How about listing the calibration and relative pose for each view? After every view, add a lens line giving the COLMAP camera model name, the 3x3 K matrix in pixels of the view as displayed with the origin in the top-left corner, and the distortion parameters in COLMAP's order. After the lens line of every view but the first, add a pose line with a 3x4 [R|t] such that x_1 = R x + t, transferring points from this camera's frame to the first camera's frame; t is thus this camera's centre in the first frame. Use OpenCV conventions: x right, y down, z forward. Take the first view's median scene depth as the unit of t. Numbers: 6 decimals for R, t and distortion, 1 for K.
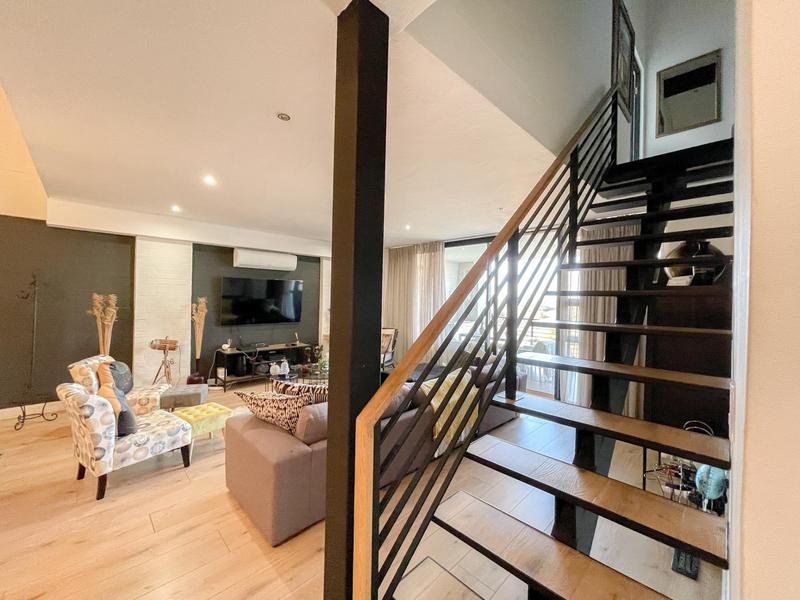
lens RADIAL K [[320.4, 0, 398.5], [0, 320.4, 299.0], [0, 0, 1]] dist [-0.003567, 0.000218]
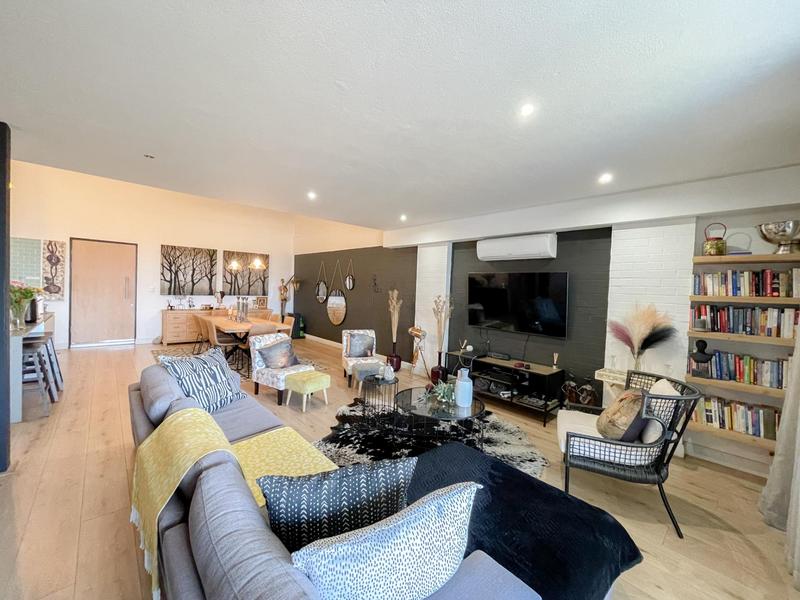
lens RADIAL K [[320.4, 0, 392.3], [0, 320.4, 294.7], [0, 0, 1]] dist [-0.003567, 0.000218]
pose [[-0.042950, 0.001495, -0.999076, 0.515808], [-0.042781, 0.999079, 0.003334, 0.001094], [0.998161, 0.042885, -0.042847, 1.059894]]
